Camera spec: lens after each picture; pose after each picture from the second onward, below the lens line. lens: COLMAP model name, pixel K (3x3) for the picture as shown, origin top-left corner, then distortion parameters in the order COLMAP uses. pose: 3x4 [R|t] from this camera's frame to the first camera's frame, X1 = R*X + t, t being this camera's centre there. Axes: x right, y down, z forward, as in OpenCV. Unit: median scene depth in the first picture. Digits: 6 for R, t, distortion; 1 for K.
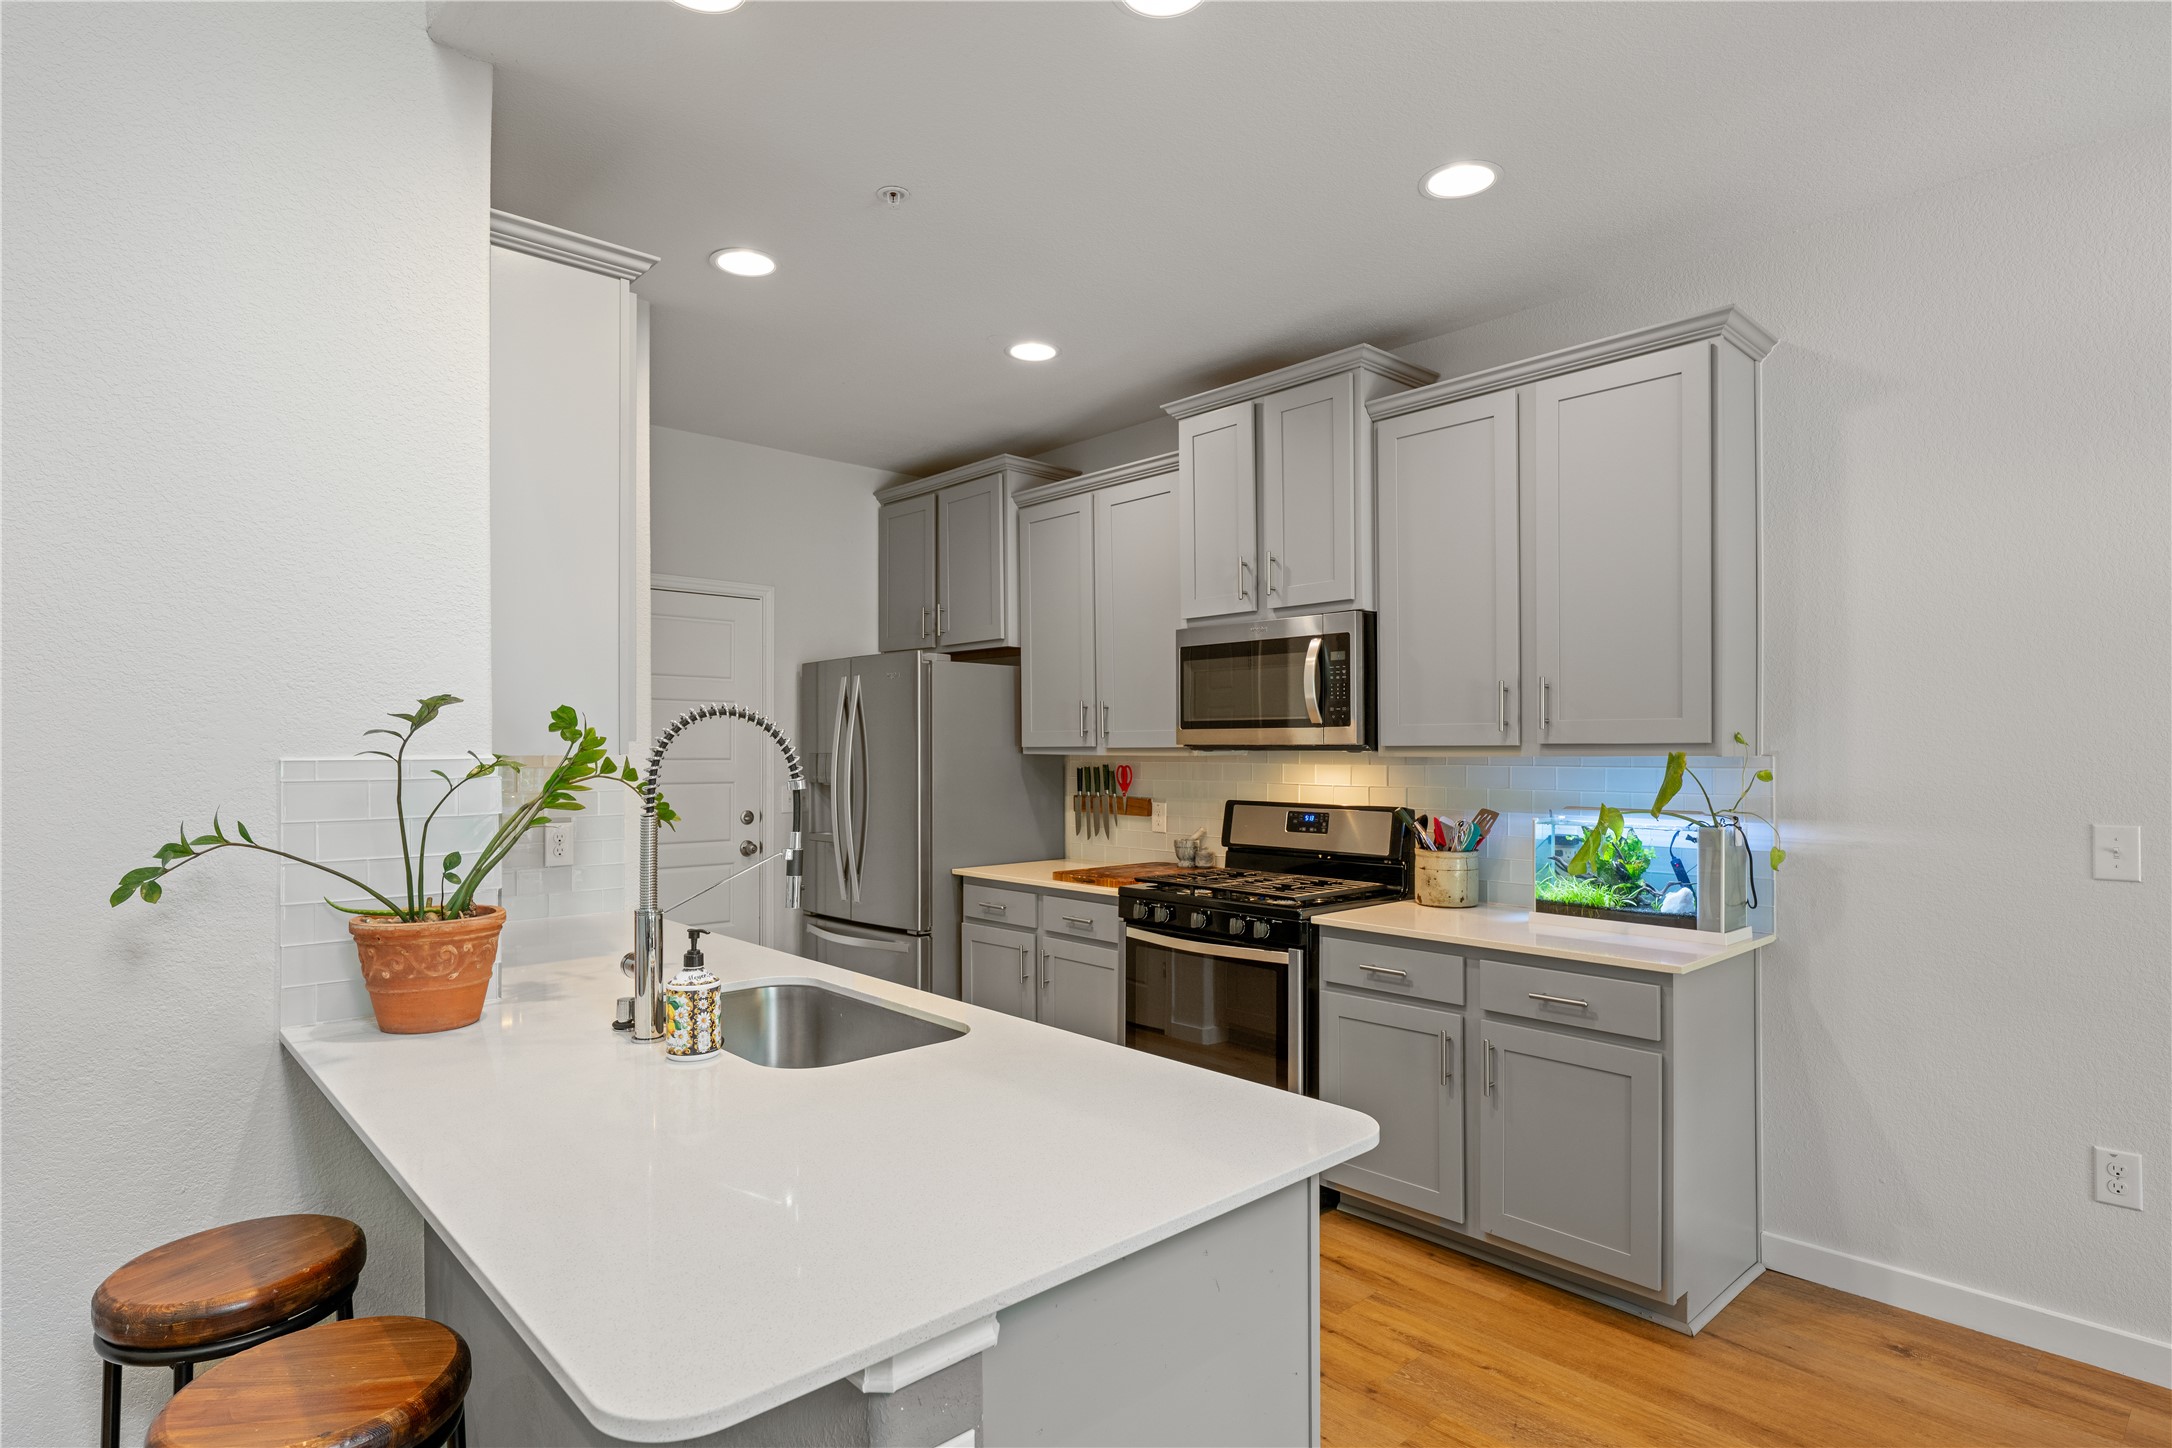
lens RADIAL K [[1123.5, 0, 1090.2], [0, 1123.5, 745.8], [0, 0, 1]] dist [0.003074, 0.000538]
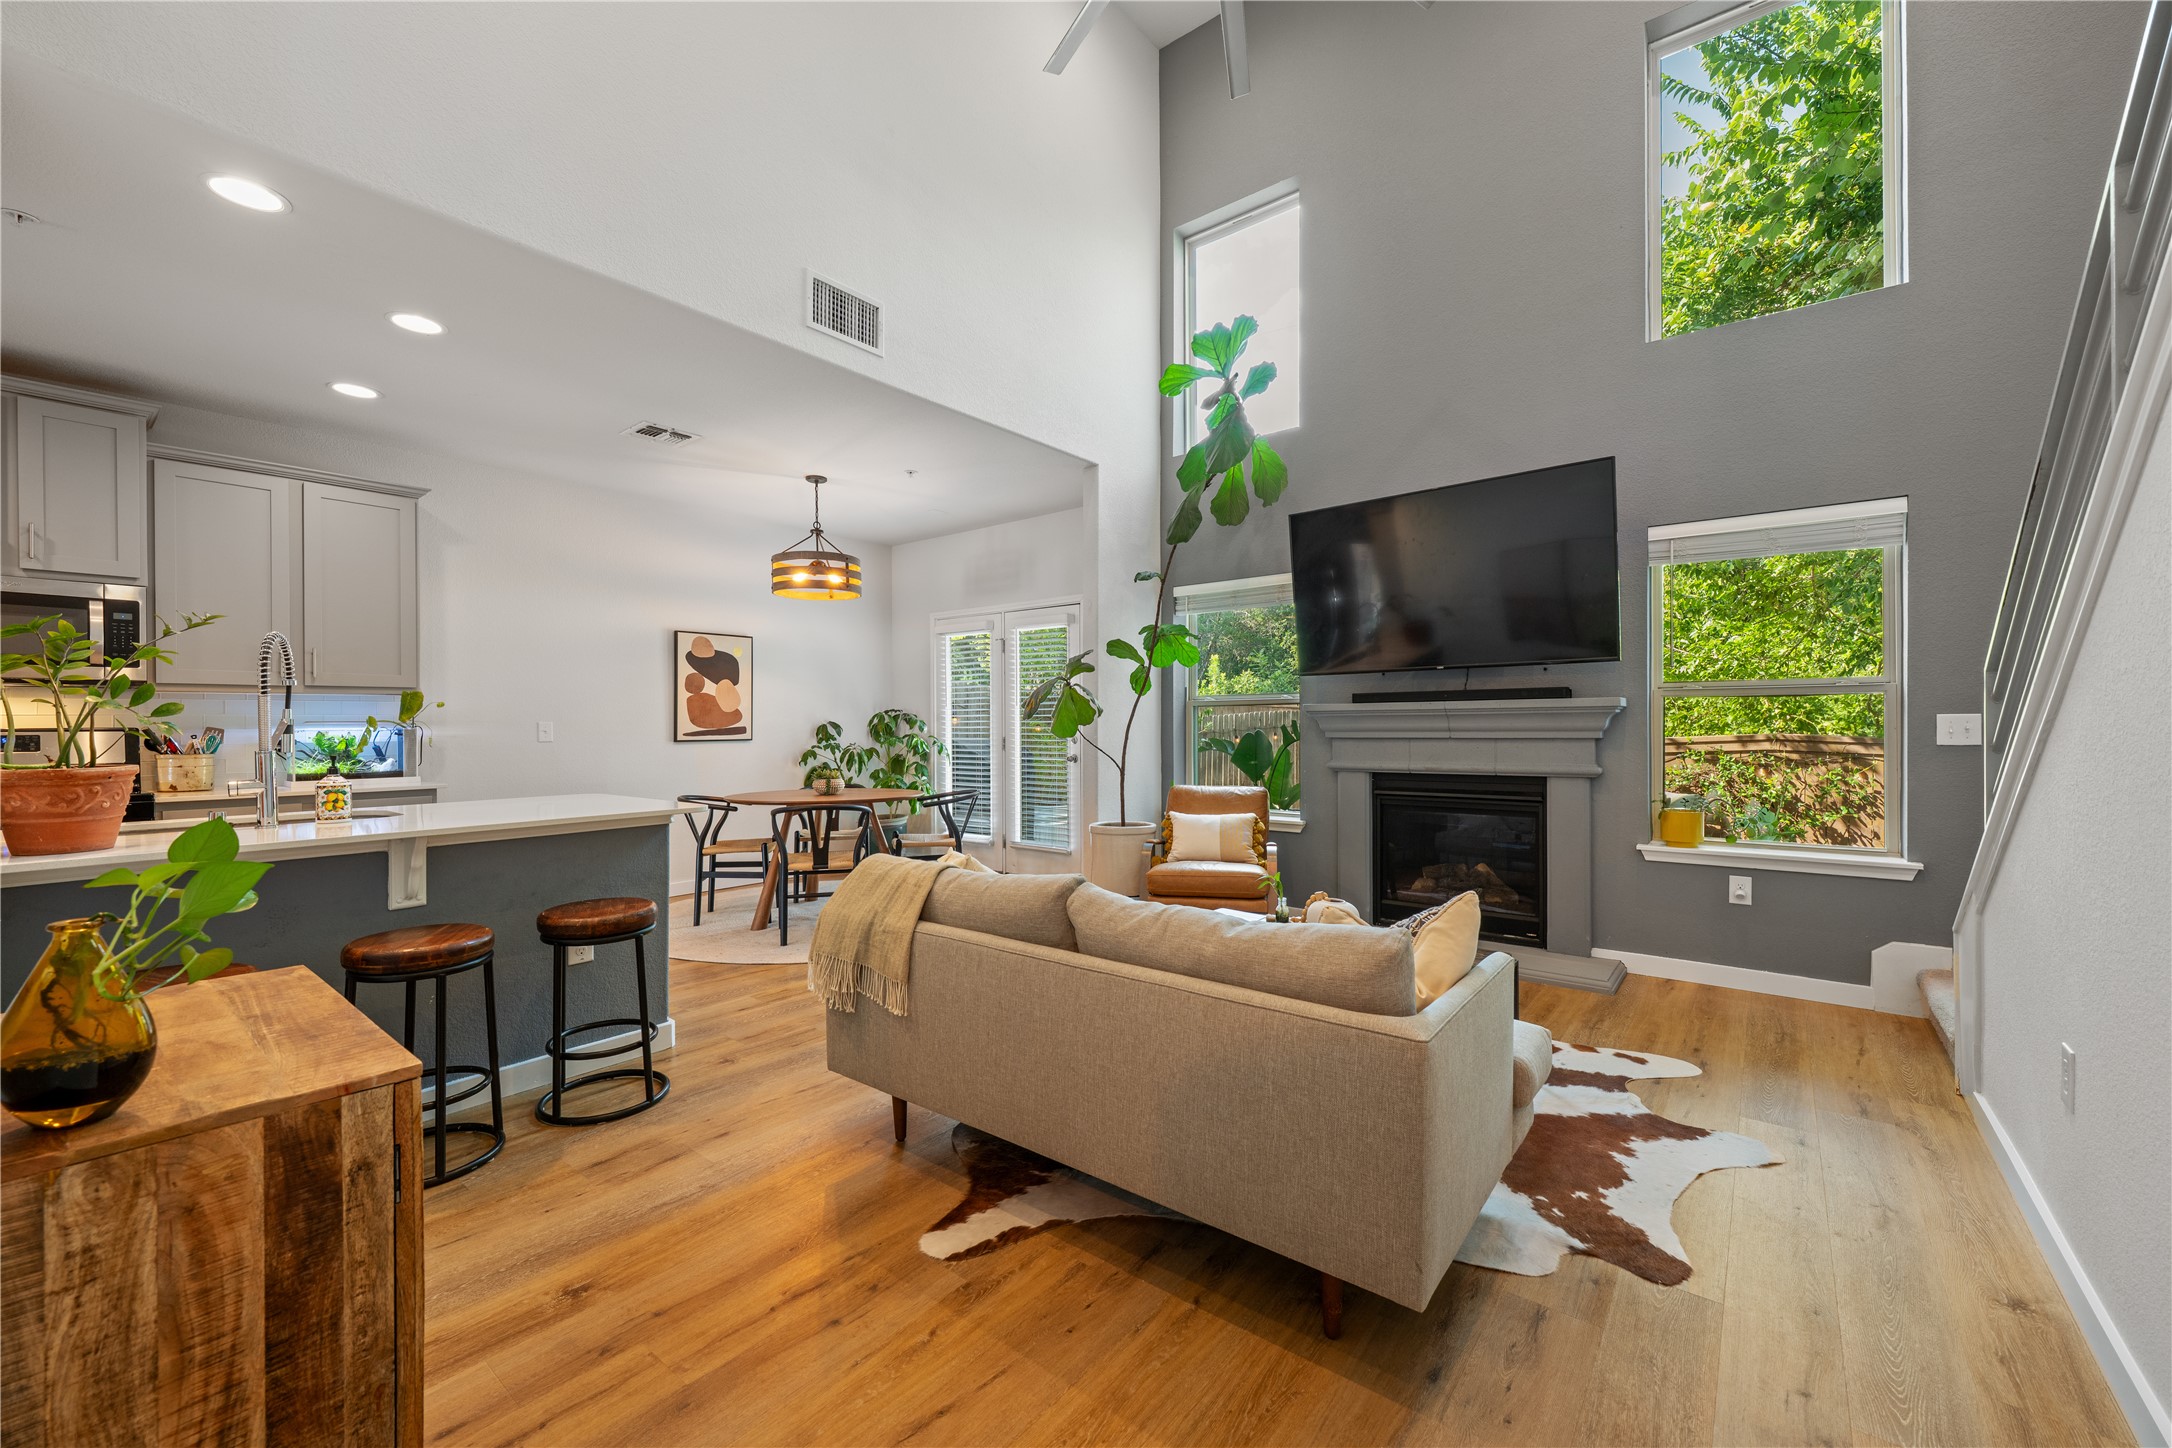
lens RADIAL K [[856.8, 0, 1086.0], [0, 856.8, 724.0], [0, 0, 1]] dist [-0.000495, -0.000301]
pose [[-0.151371, 0.003883, 0.988469, -0.995581], [0.007401, 0.999969, -0.002795, 0.063998], [-0.988449, 0.006892, -0.151395, -0.011461]]
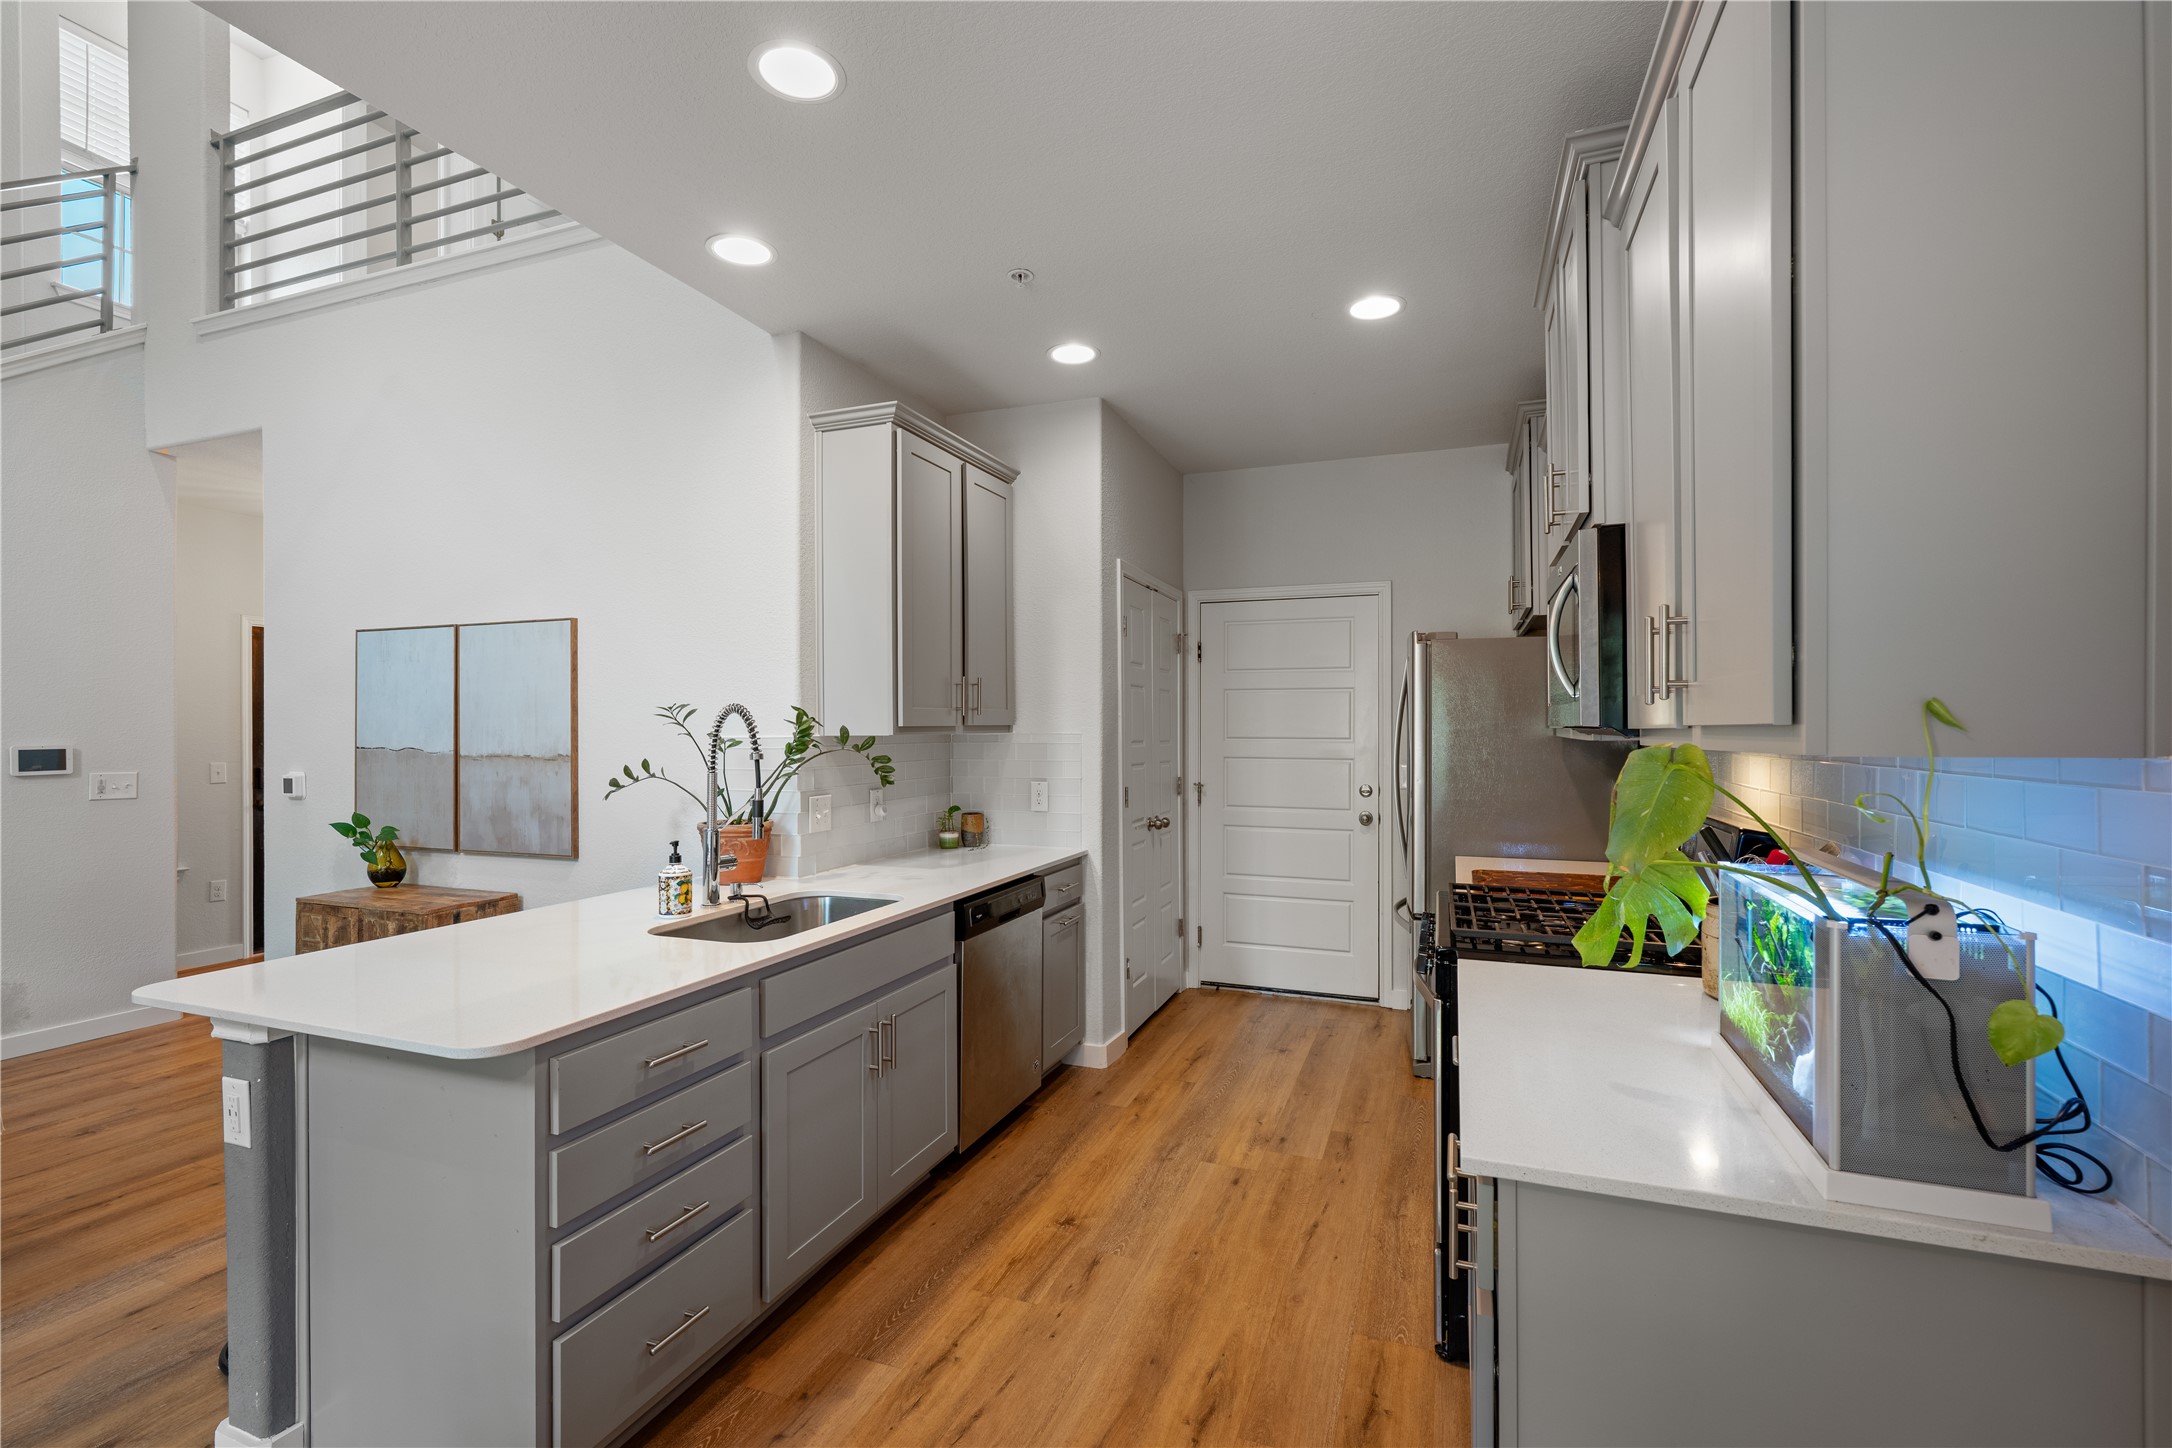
lens RADIAL K [[951.8, 0, 1086.0], [0, 951.8, 724.0], [0, 0, 1]] dist [0.000424, 0.000211]
pose [[0.448811, -0.003709, -0.893619, 0.599981], [0.001435, 0.999993, -0.003430, -0.001361], [0.893625, 0.000257, 0.448814, 0.464565]]
